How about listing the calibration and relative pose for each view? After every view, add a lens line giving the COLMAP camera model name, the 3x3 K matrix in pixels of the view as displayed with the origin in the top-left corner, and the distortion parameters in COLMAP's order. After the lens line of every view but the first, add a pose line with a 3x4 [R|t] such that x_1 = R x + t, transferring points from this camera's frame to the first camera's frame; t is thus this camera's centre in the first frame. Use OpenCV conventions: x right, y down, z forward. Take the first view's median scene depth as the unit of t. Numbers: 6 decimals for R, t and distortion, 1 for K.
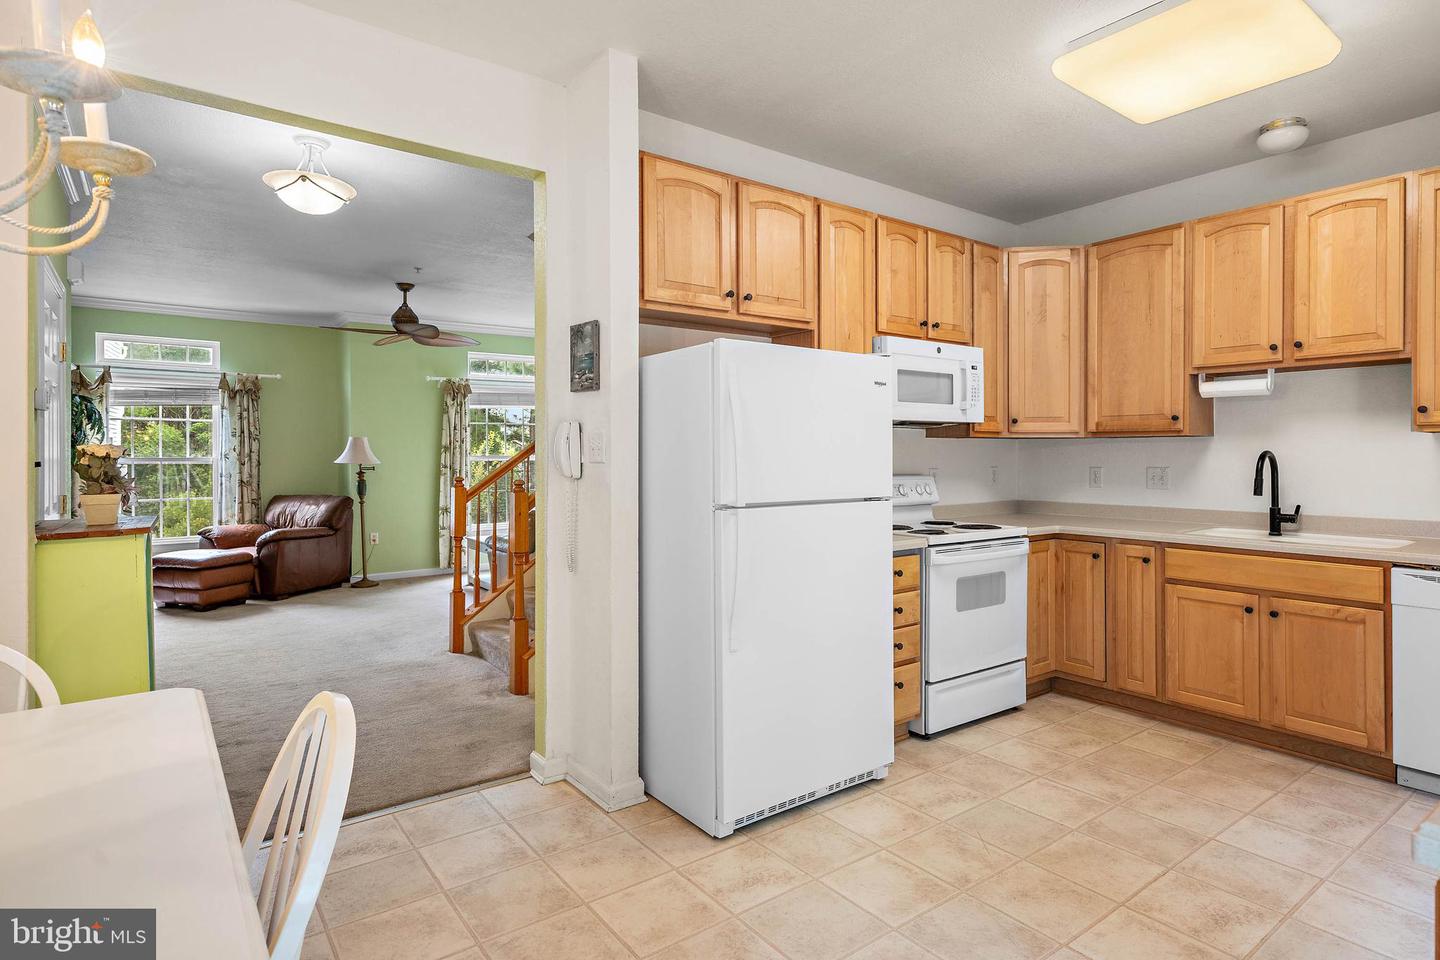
lens RADIAL K [[762.2, 0, 726.6], [0, 762.2, 457.4], [0, 0, 1]] dist [0.002697, 0.000527]
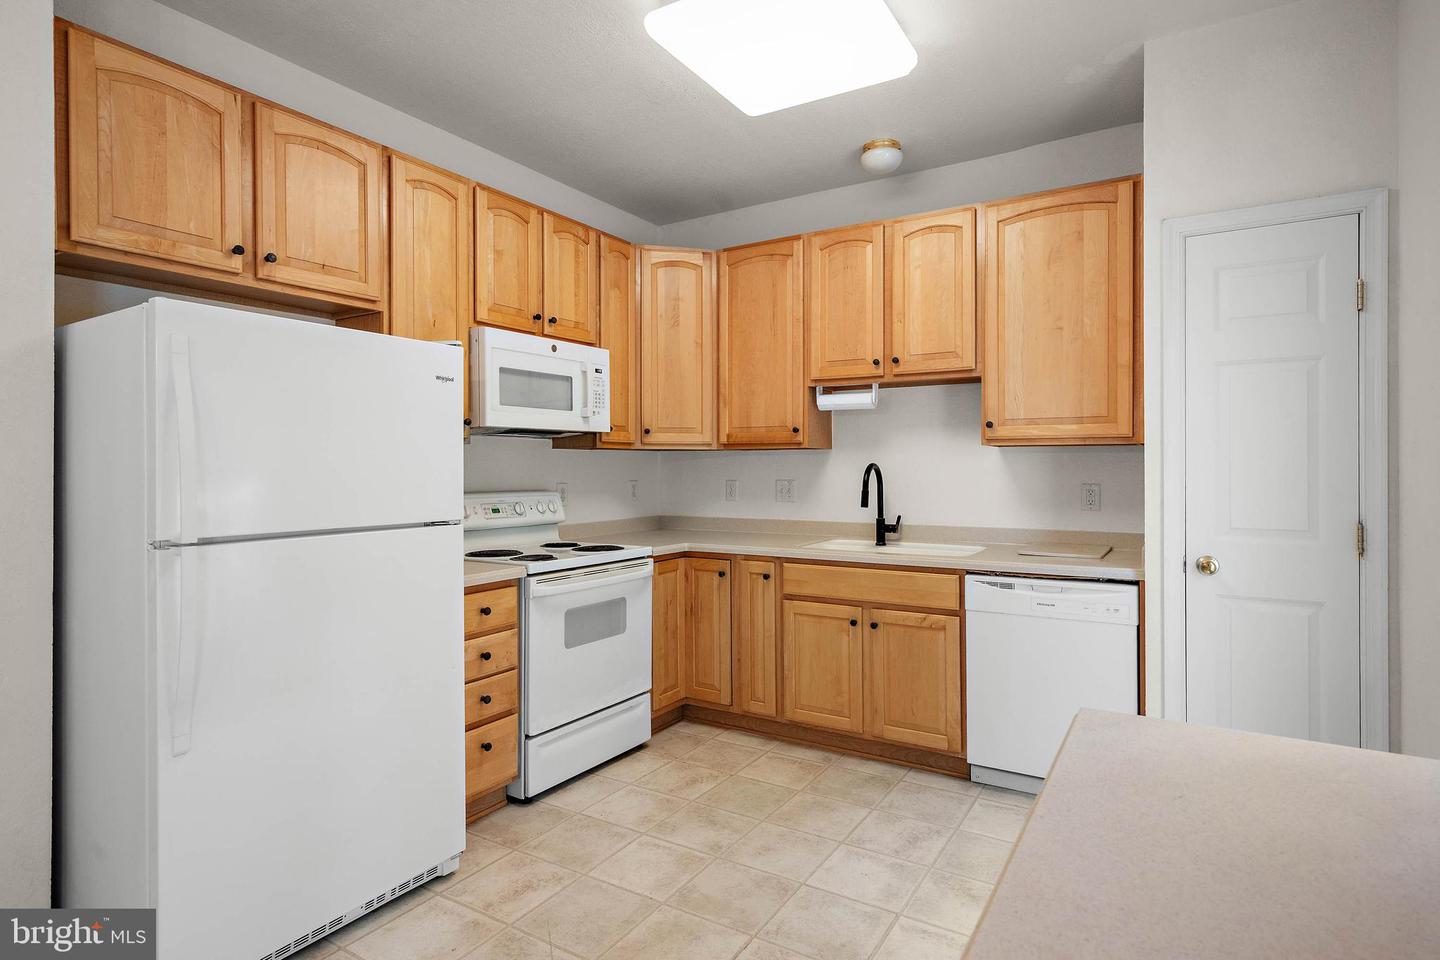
lens RADIAL K [[759.1, 0, 724.1], [0, 759.1, 464.8], [0, 0, 1]] dist [0.002648, 0.001064]
pose [[0.929942, -0.000128, 0.367705, 0.132589], [0.003063, 0.999968, -0.007396, 0.000165], [-0.367692, 0.008004, 0.929913, 0.112703]]
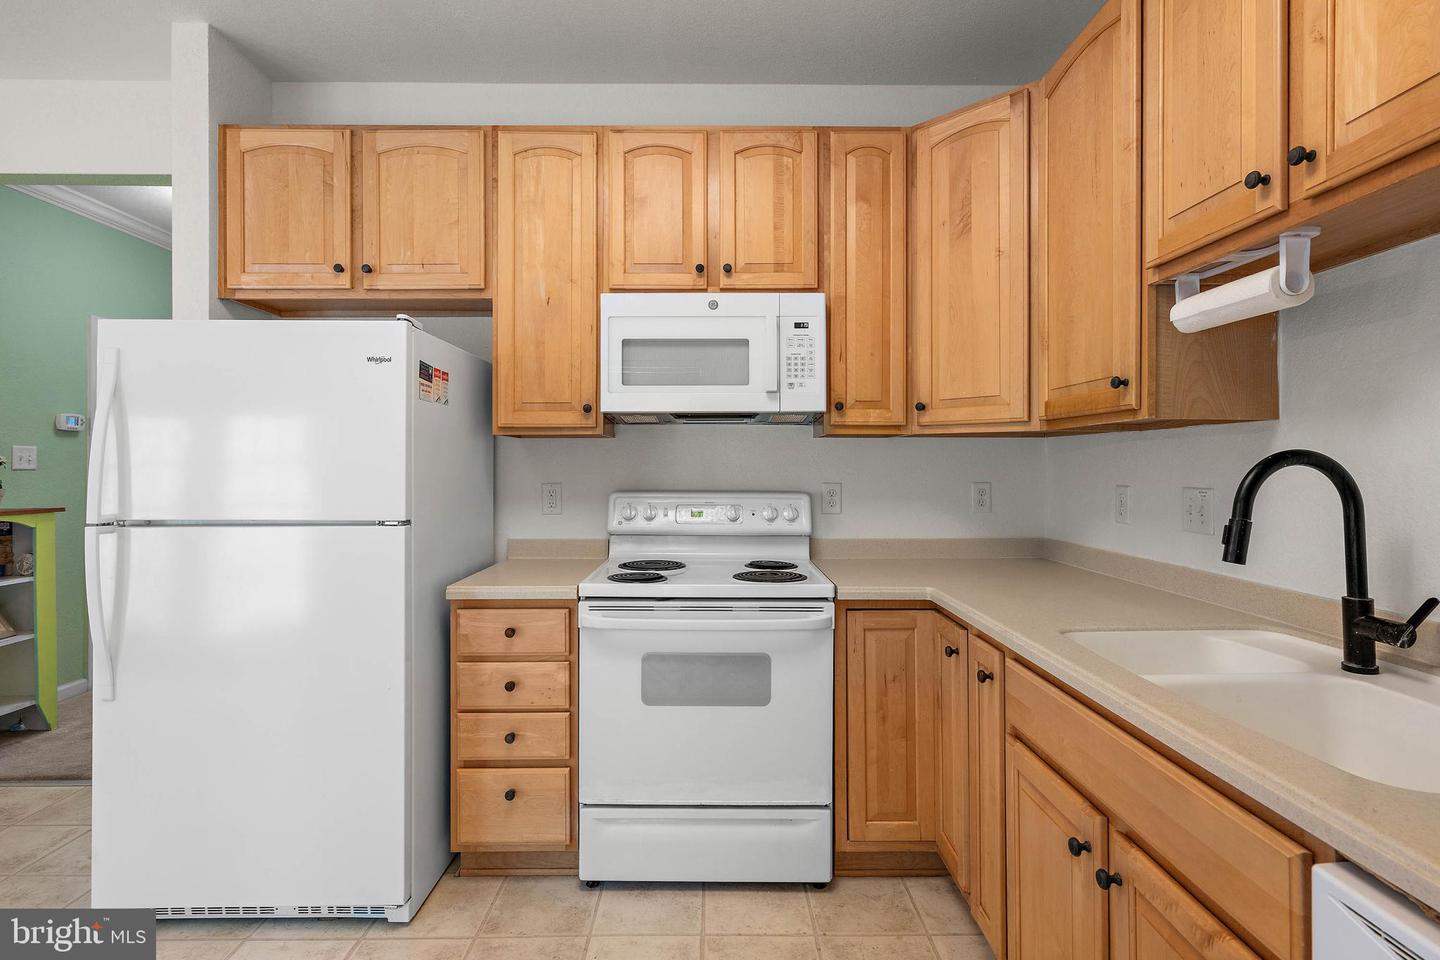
lens RADIAL K [[707.2, 0, 719.7], [0, 707.2, 462.2], [0, 0, 1]] dist [0.000309, 0.001368]
pose [[0.808044, -0.000420, -0.589122, 0.615754], [-0.004134, 0.999971, -0.006382, 0.000775], [0.589108, 0.007592, 0.808019, 0.481572]]
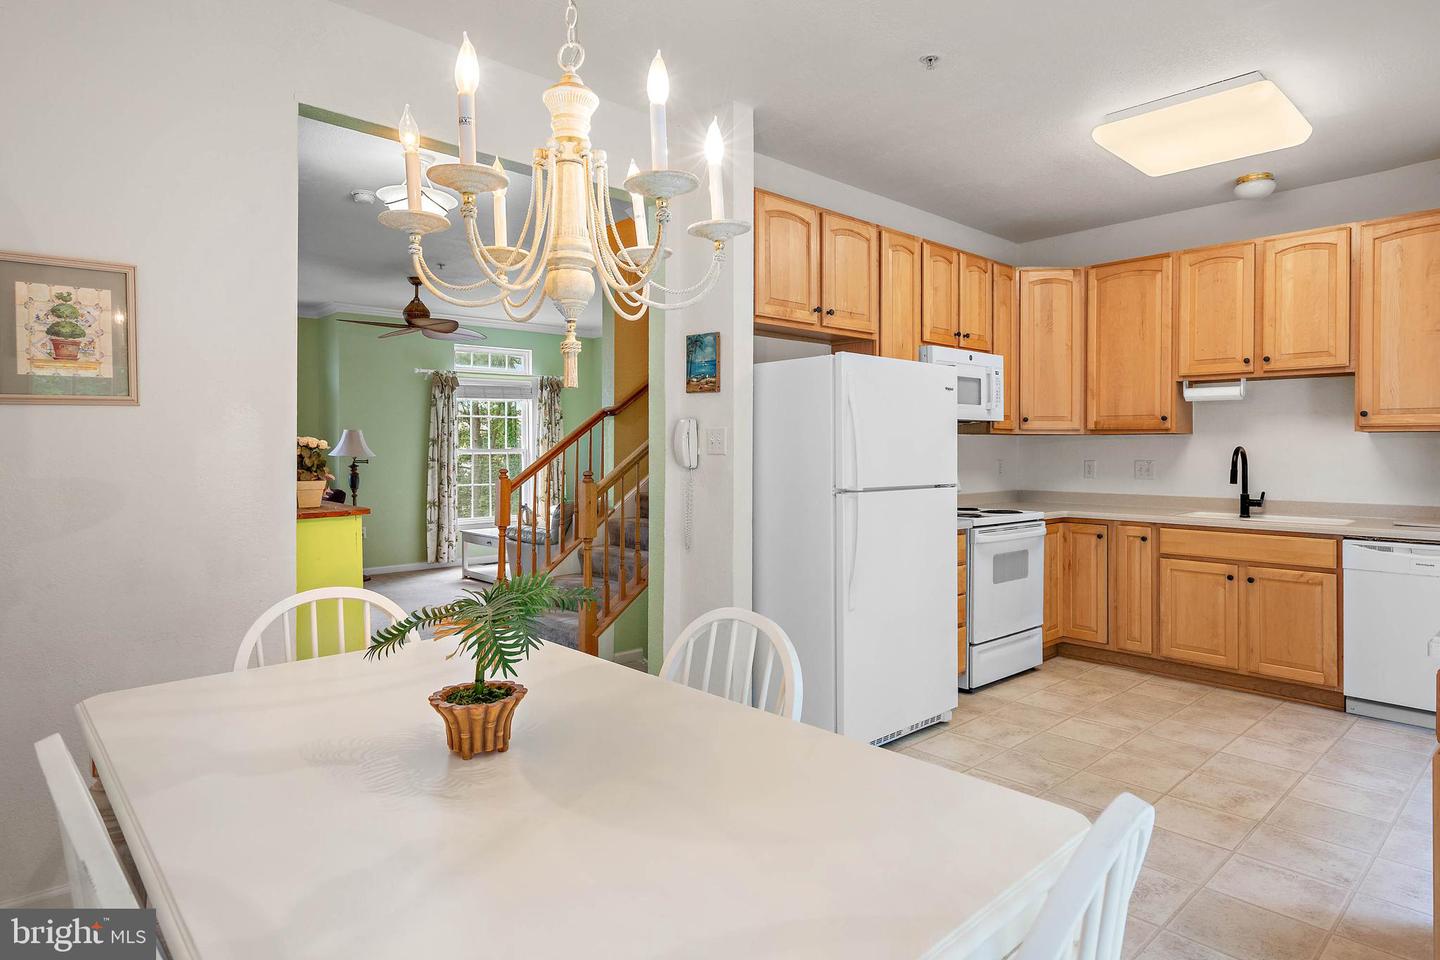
lens RADIAL K [[804.1, 0, 726.6], [0, 804.1, 451.8], [0, 0, 1]] dist [0.002669, 0.002257]
pose [[0.994780, 0.002831, 0.102000, -0.199390], [-0.002779, 0.999996, -0.000652, 0.002474], [-0.102002, 0.000365, 0.994784, -0.157298]]
